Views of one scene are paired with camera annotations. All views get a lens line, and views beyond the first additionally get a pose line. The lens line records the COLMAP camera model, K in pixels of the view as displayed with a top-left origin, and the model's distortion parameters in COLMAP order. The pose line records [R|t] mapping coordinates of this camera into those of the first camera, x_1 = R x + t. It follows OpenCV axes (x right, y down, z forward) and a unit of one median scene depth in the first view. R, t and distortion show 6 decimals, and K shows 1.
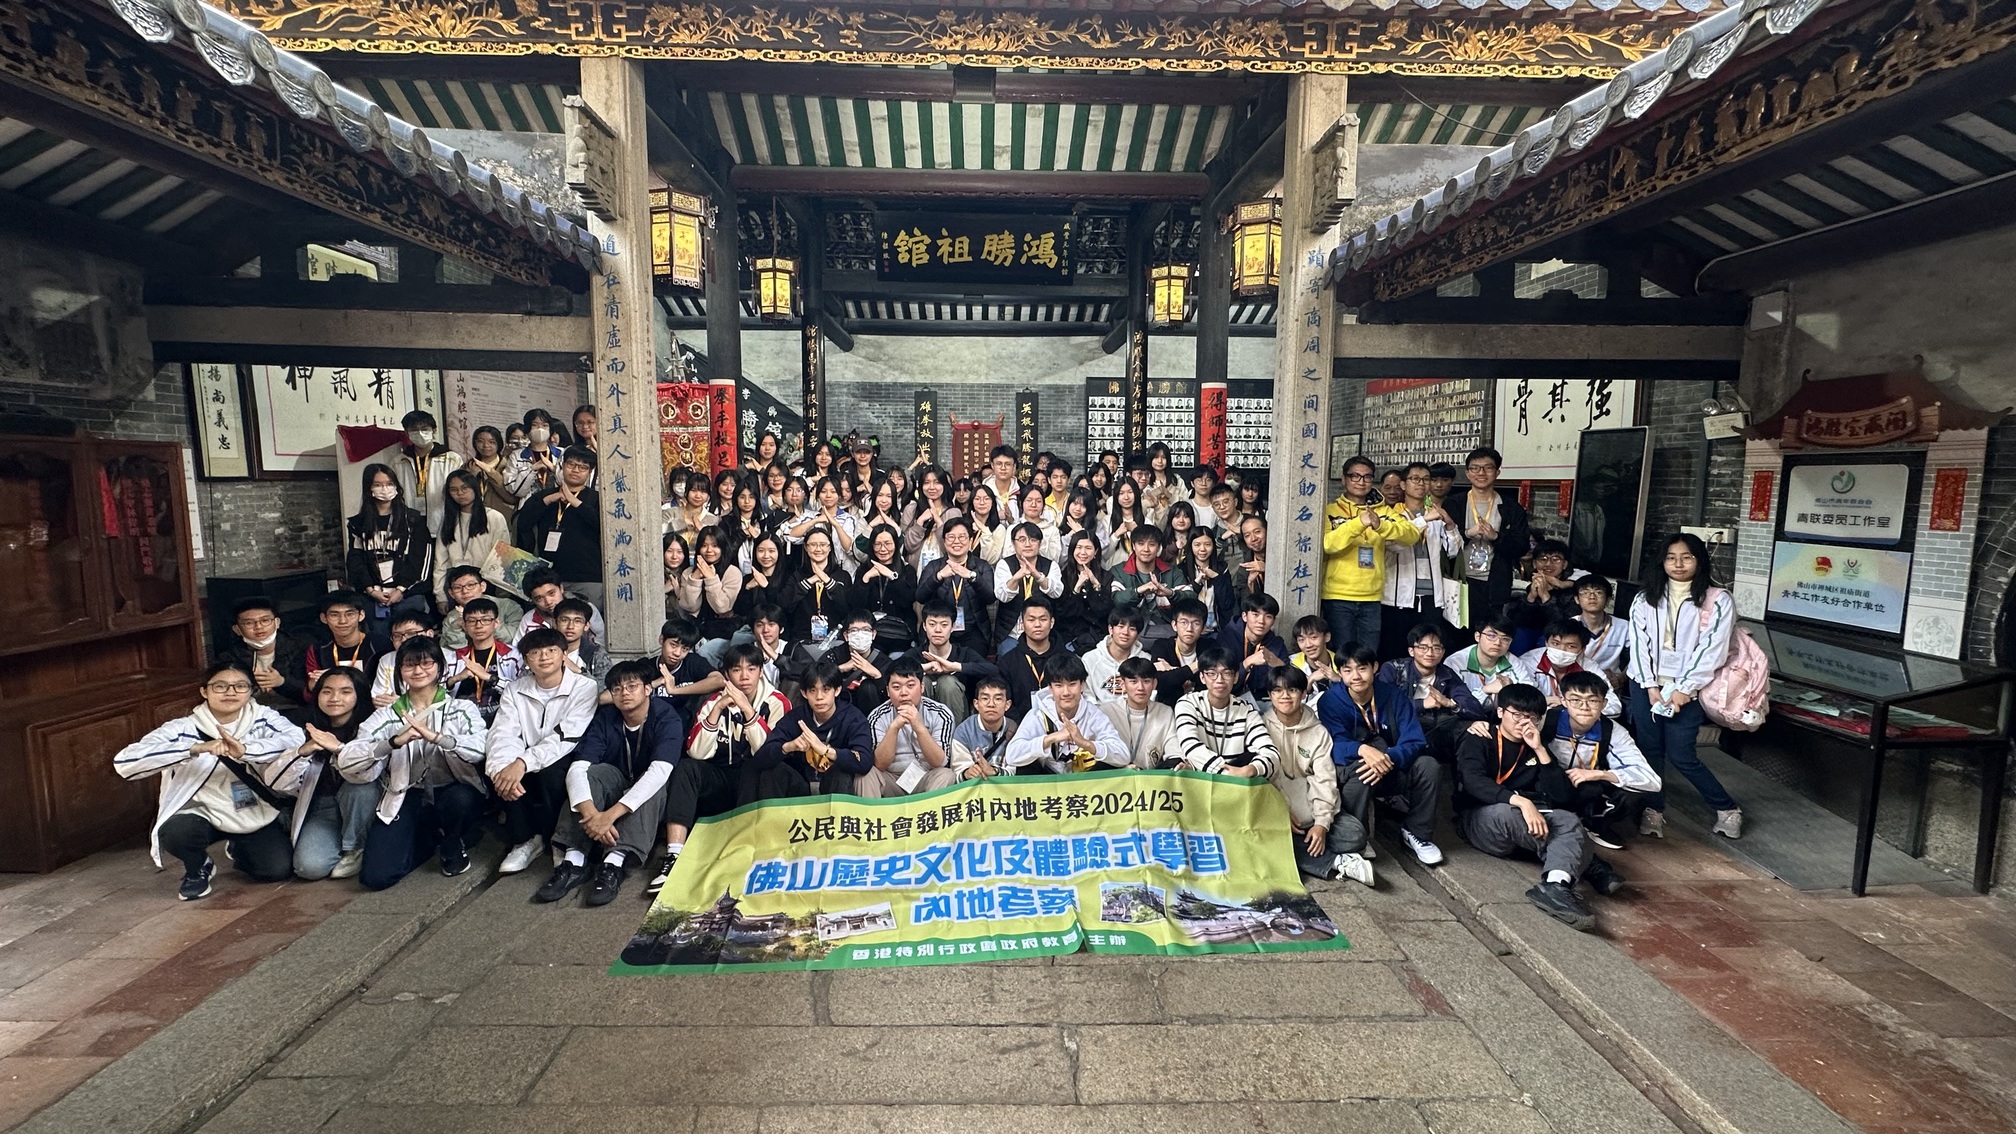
lens RADIAL K [[826.1, 0, 1007.7], [0, 826.1, 573.2], [0, 0, 1]] dist [-0.001566, -0.000048]
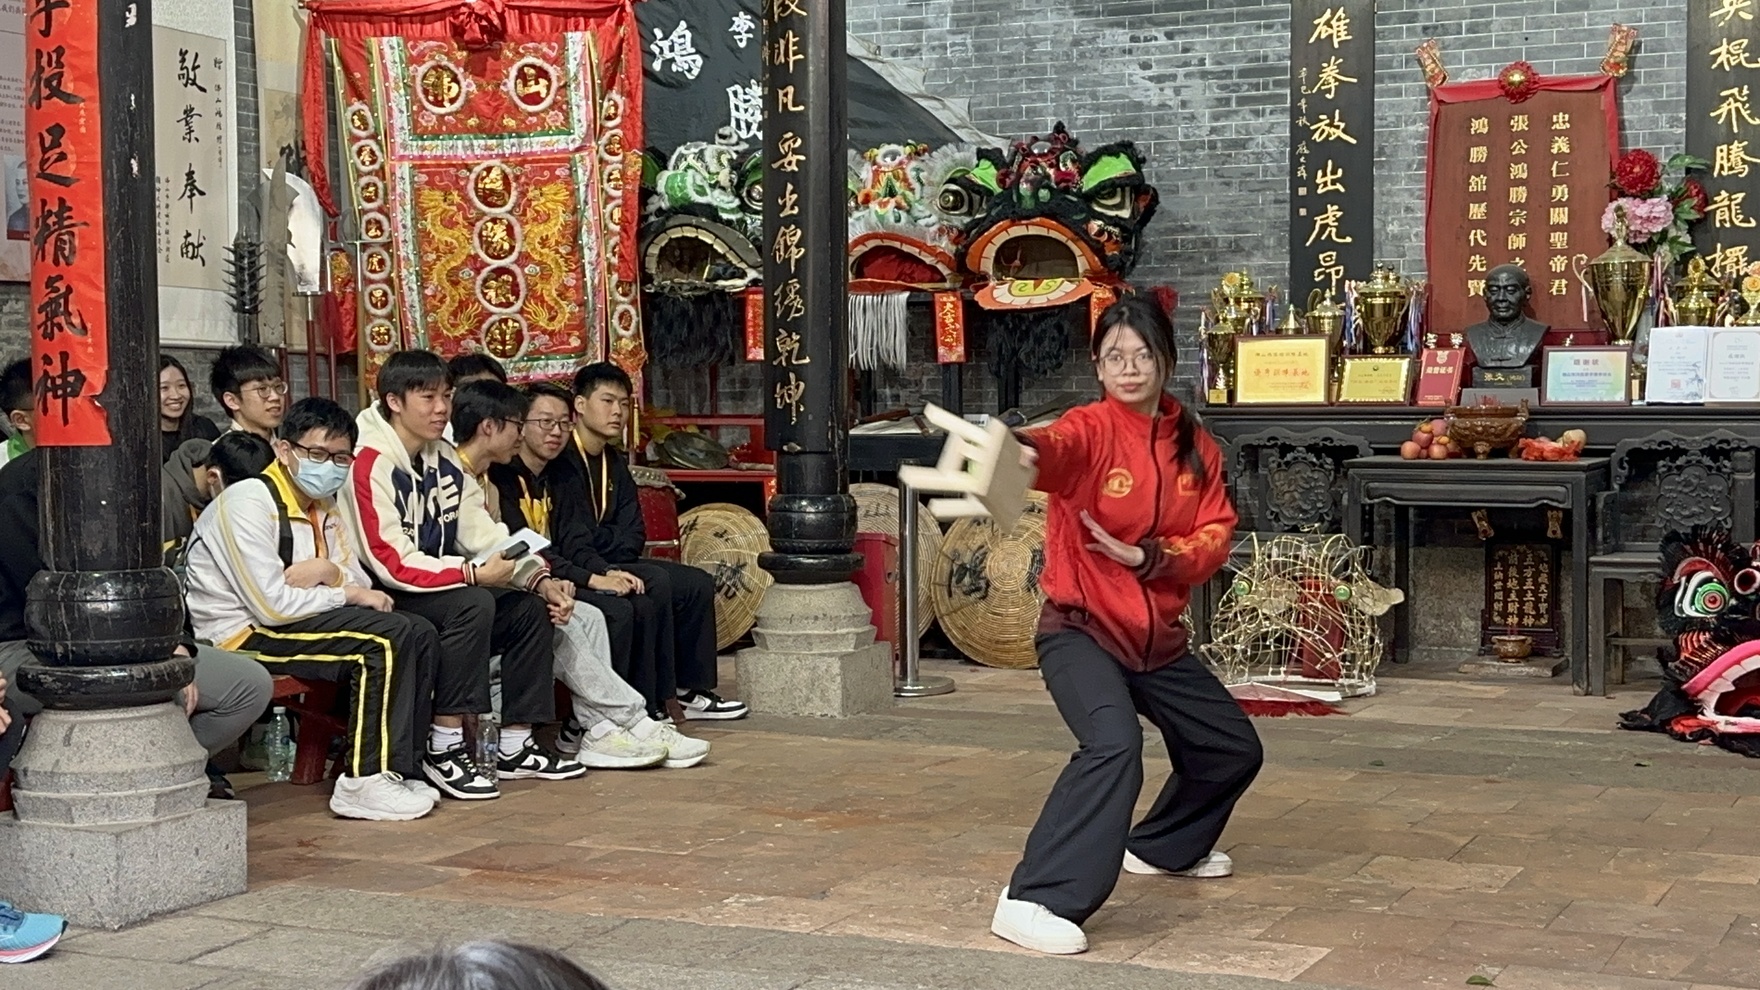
lens RADIAL K [[2577.9, 0, 873.2], [0, 2577.9, 506.3], [0, 0, 1]] dist [0.138302, -0.115897]
pose [[0.894681, 0.010233, -0.446589, 0.341039], [-0.040551, 0.997470, -0.058383, 0.018277], [0.444862, 0.070343, 0.892832, 0.455840]]
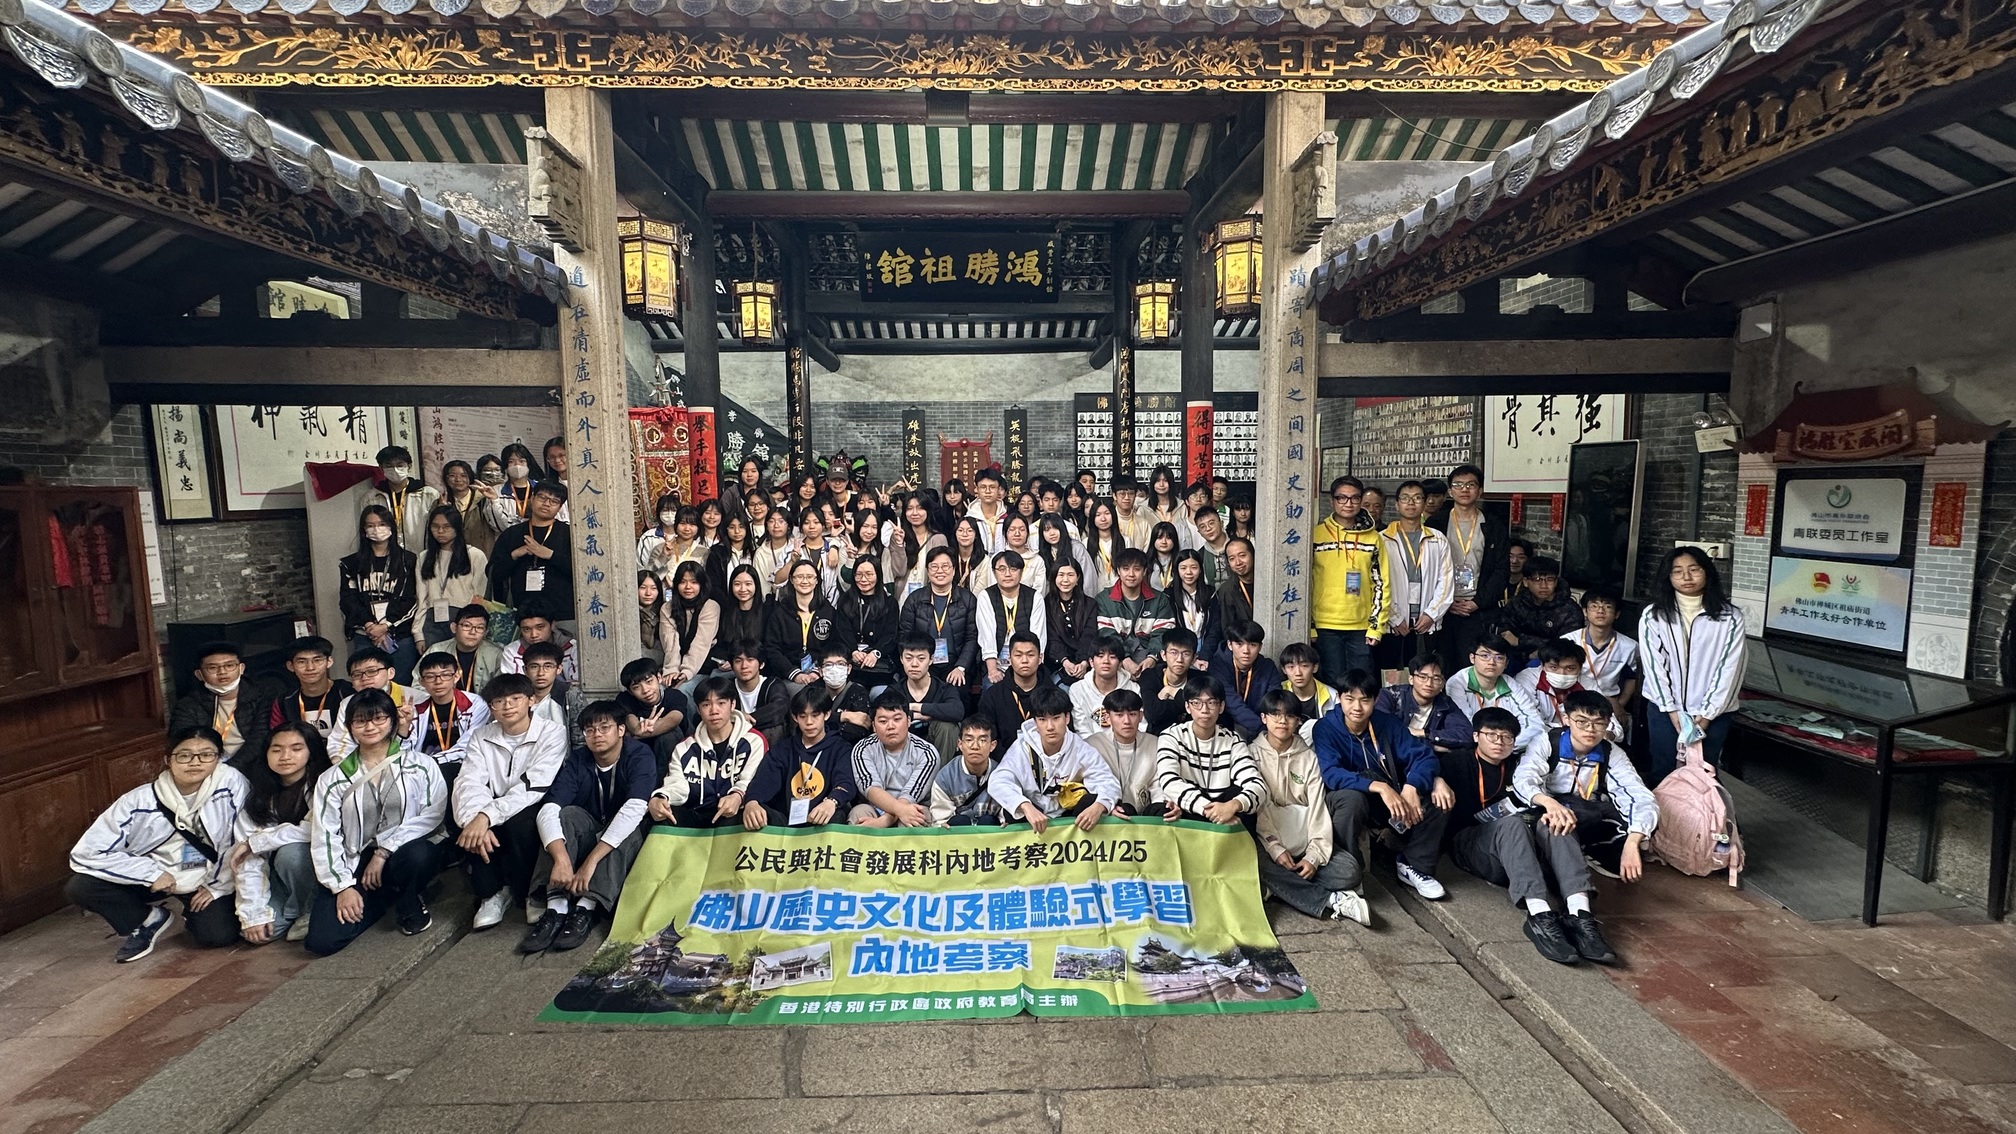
lens RADIAL K [[826.1, 0, 1007.7], [0, 826.1, 573.2], [0, 0, 1]] dist [-0.001566, -0.000048]
pose [[0.999816, -0.018738, 0.004003, 0.015434], [0.018792, 0.999729, -0.013751, -0.019441], [-0.003744, 0.013824, 0.999897, 0.019817]]
